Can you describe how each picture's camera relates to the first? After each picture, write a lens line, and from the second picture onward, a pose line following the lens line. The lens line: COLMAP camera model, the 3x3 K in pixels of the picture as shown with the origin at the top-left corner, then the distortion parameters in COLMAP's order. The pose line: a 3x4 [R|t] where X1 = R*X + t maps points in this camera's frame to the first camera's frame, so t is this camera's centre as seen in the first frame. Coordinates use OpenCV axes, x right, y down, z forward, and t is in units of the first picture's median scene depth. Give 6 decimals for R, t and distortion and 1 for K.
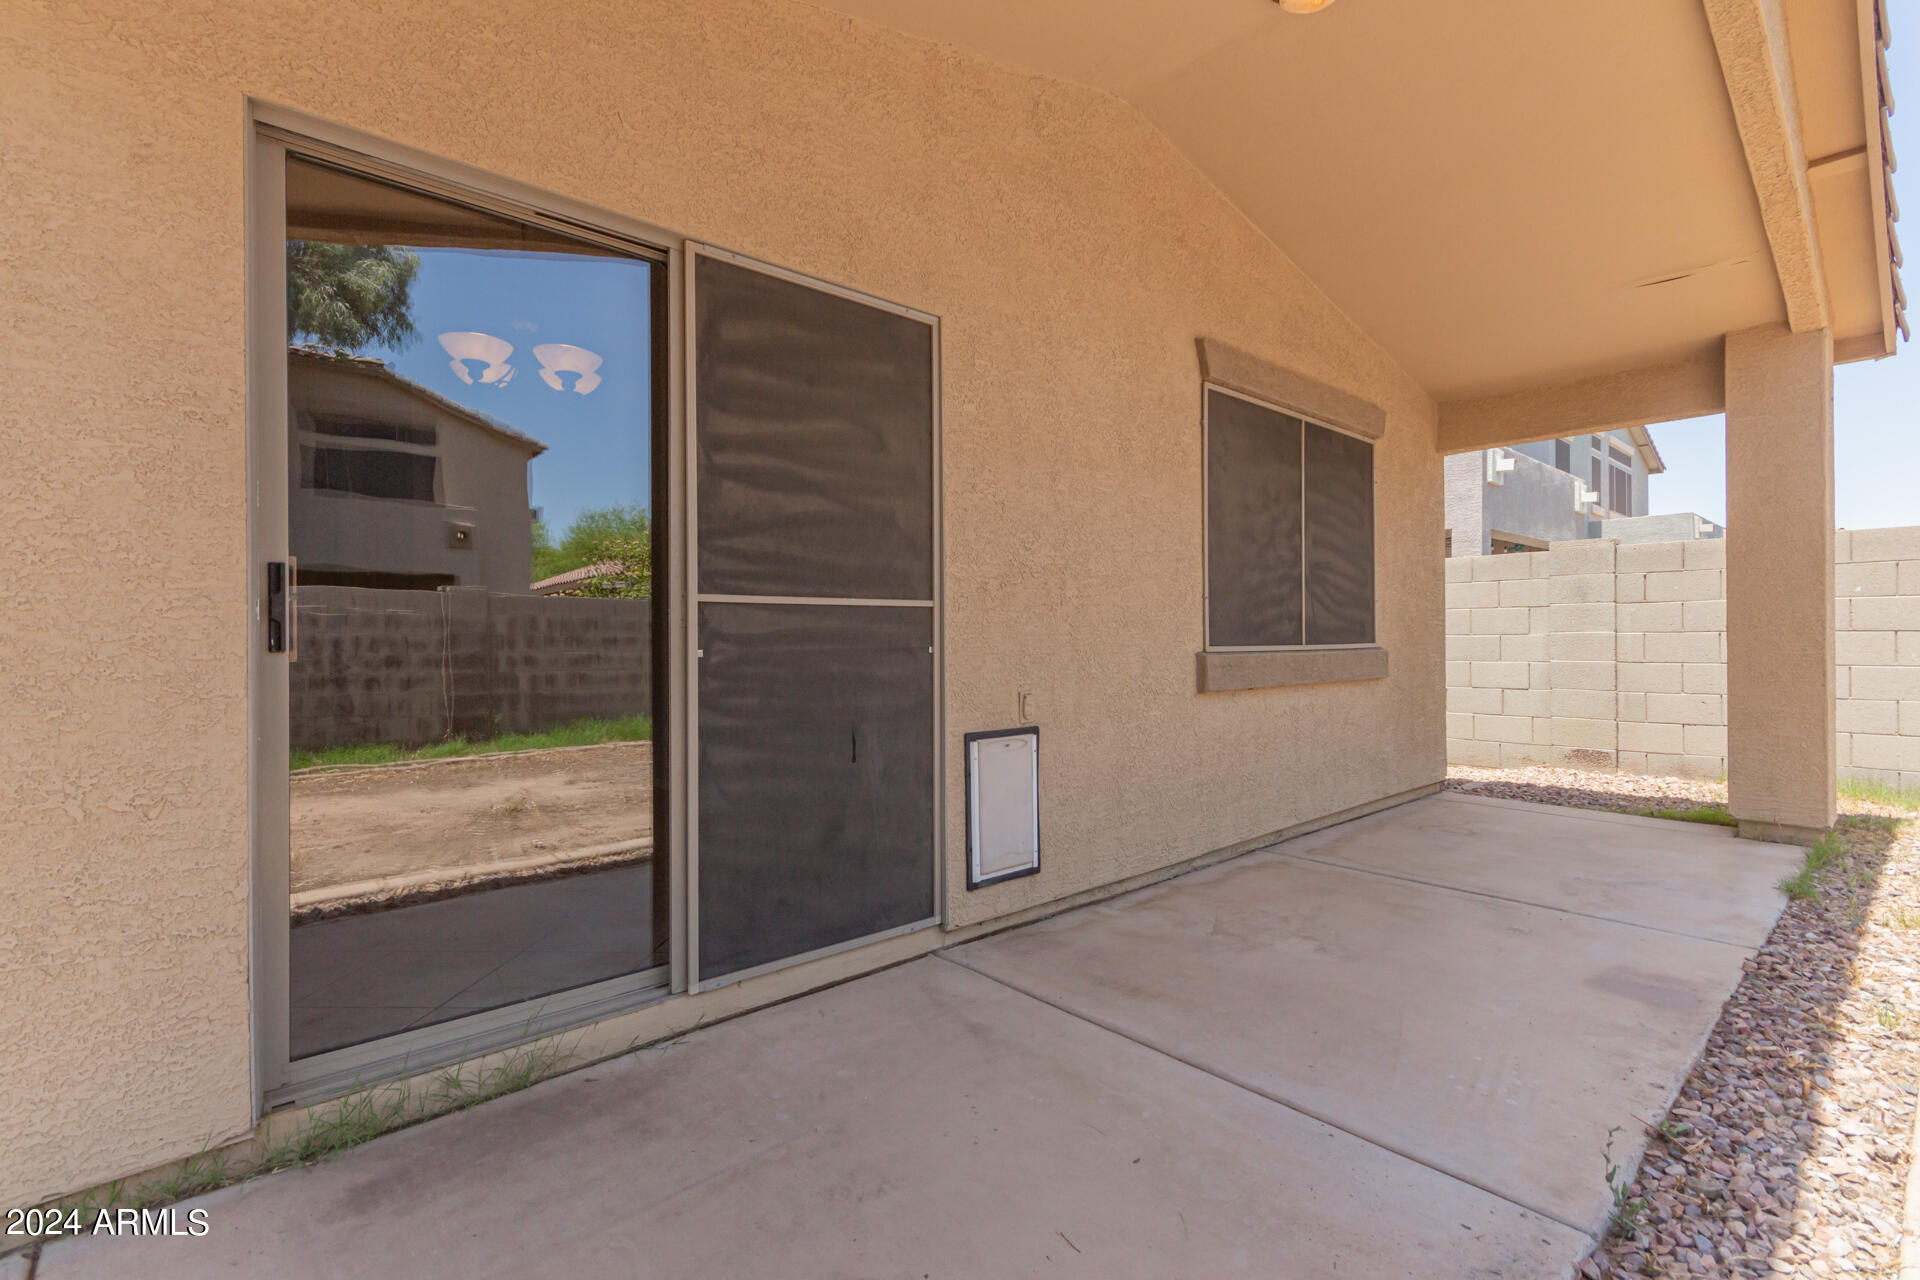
lens RADIAL K [[897.7, 0, 951.4], [0, 897.7, 643.4], [0, 0, 1]] dist [0.001320, 0.001023]
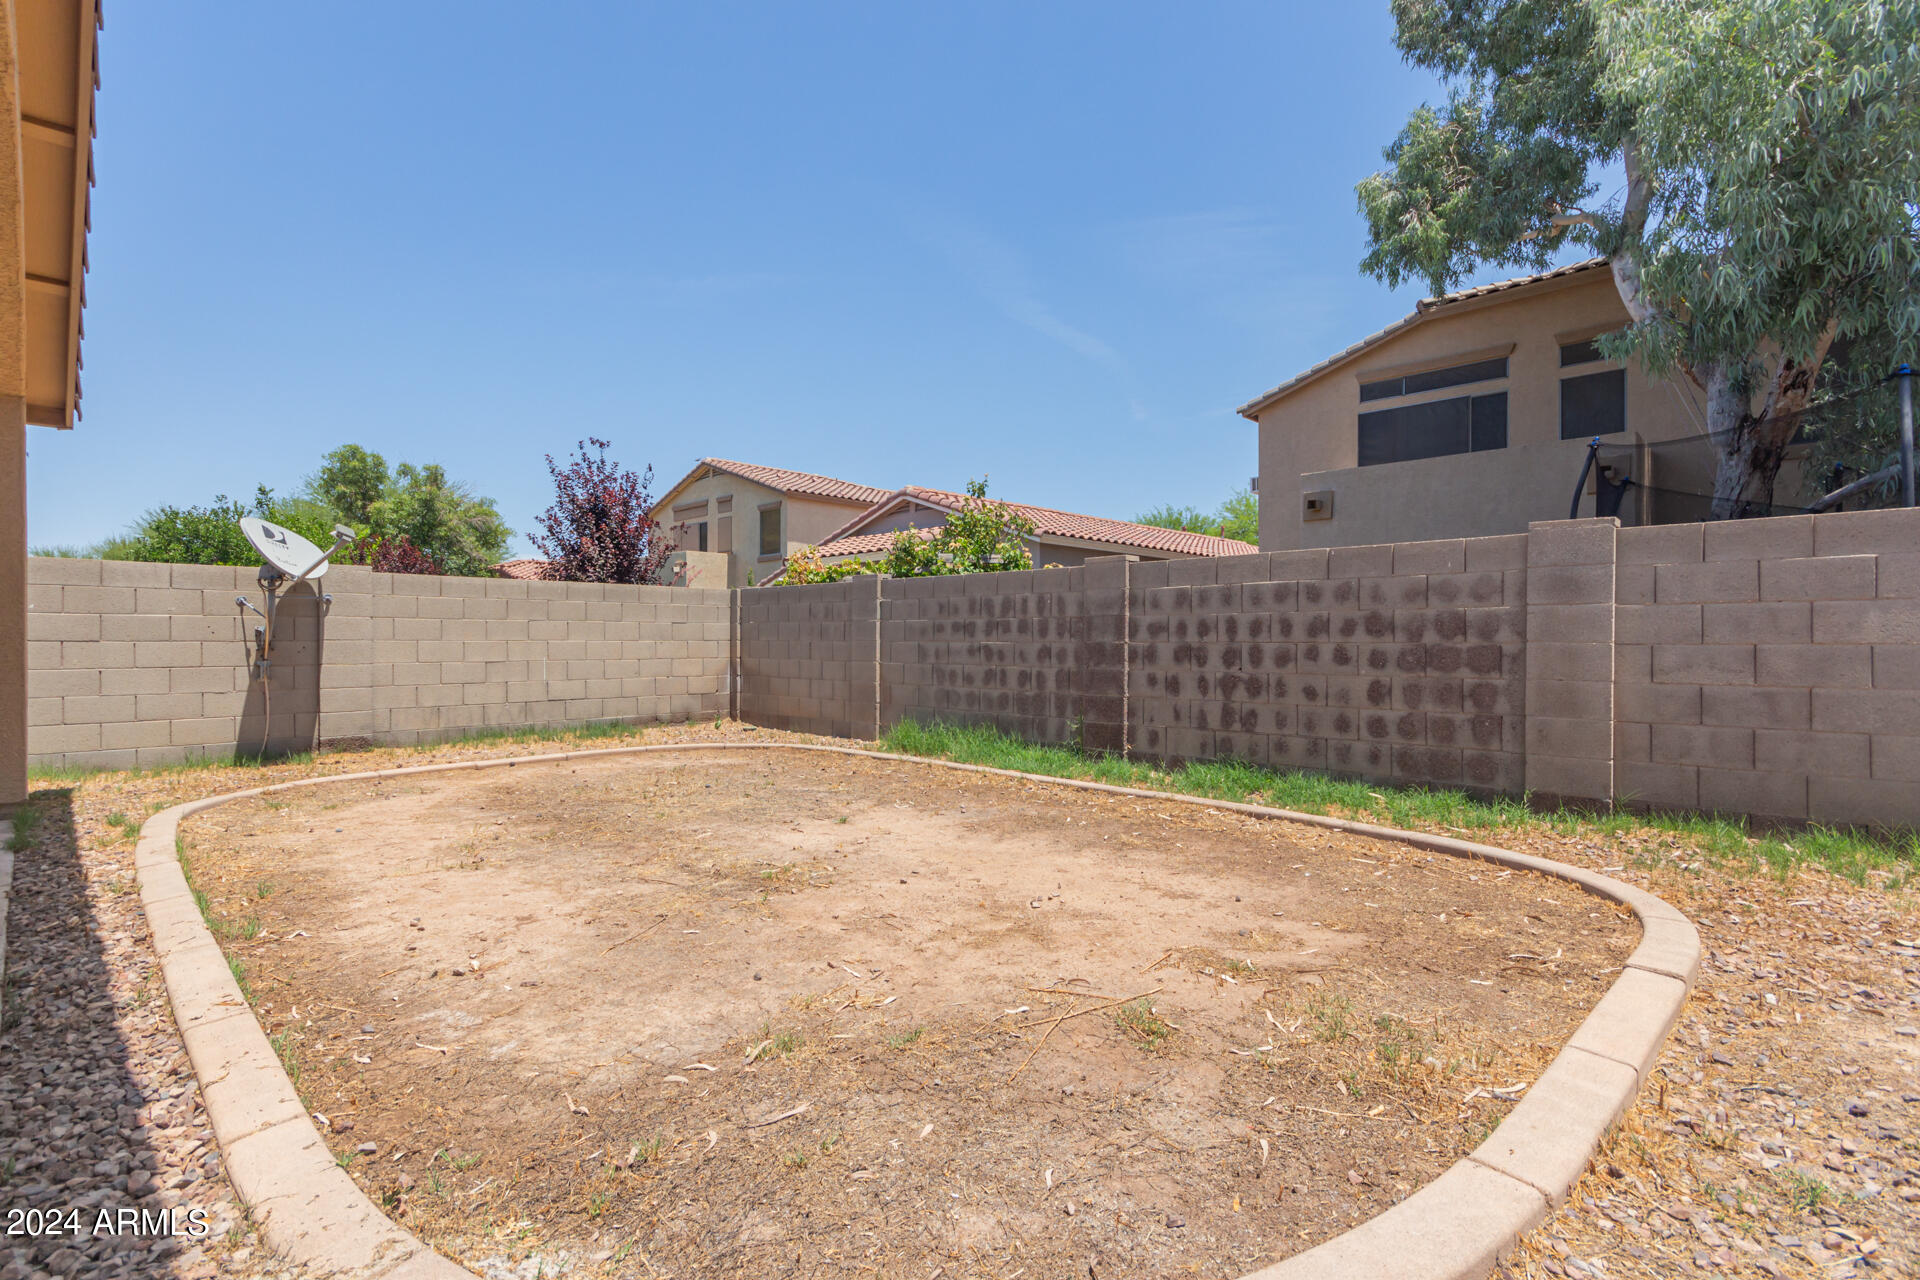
lens RADIAL K [[897.7, 0, 951.4], [0, 897.7, 643.4], [0, 0, 1]] dist [0.001320, 0.001023]
pose [[-0.057017, 0.002881, 0.998369, -0.375861], [0.006612, 0.999975, -0.002508, 0.001613], [-0.998351, 0.006458, -0.057035, -0.225412]]
